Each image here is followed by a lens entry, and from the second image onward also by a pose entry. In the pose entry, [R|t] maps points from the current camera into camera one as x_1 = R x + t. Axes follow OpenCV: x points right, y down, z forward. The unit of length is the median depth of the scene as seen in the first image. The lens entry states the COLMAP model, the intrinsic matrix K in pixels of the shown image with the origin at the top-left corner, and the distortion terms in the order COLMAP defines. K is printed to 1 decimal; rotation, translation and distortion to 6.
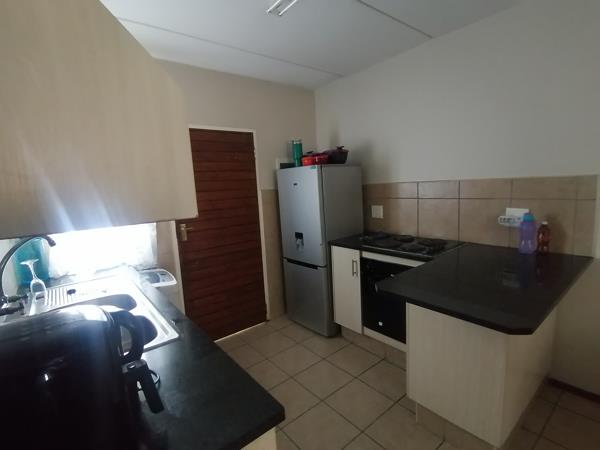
lens RADIAL K [[300.5, 0, 301.6], [0, 300.5, 226.0], [0, 0, 1]] dist [0.034518, -0.020505]
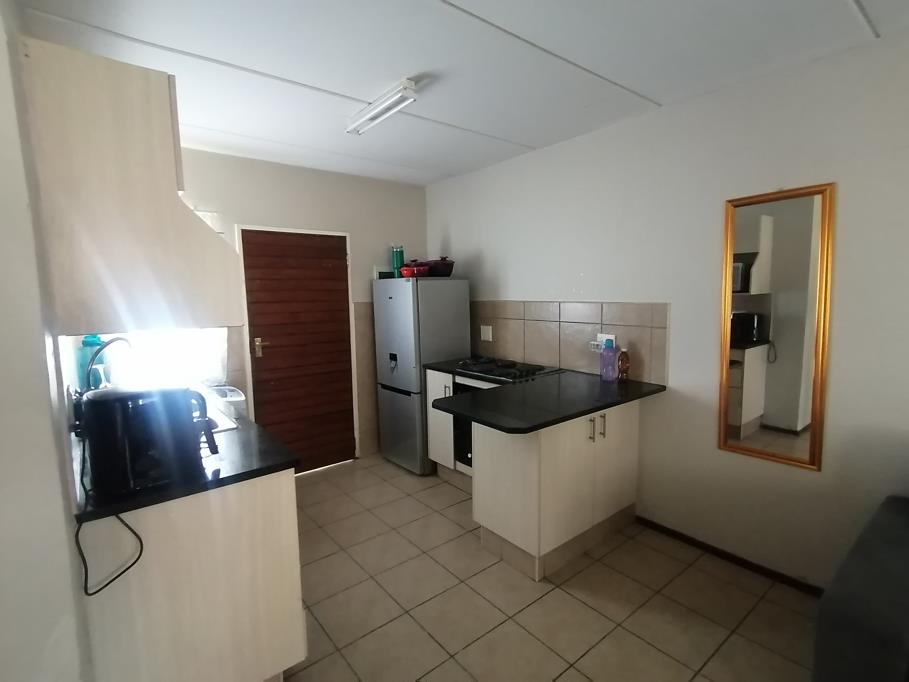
lens RADIAL K [[455.2, 0, 457.4], [0, 455.2, 342.9], [0, 0, 1]] dist [0.034518, -0.020505]
pose [[0.999230, 0.039053, 0.003896, 0.177099], [-0.038938, 0.998902, -0.026059, 0.018857], [-0.004910, 0.025888, 0.999653, -0.327800]]
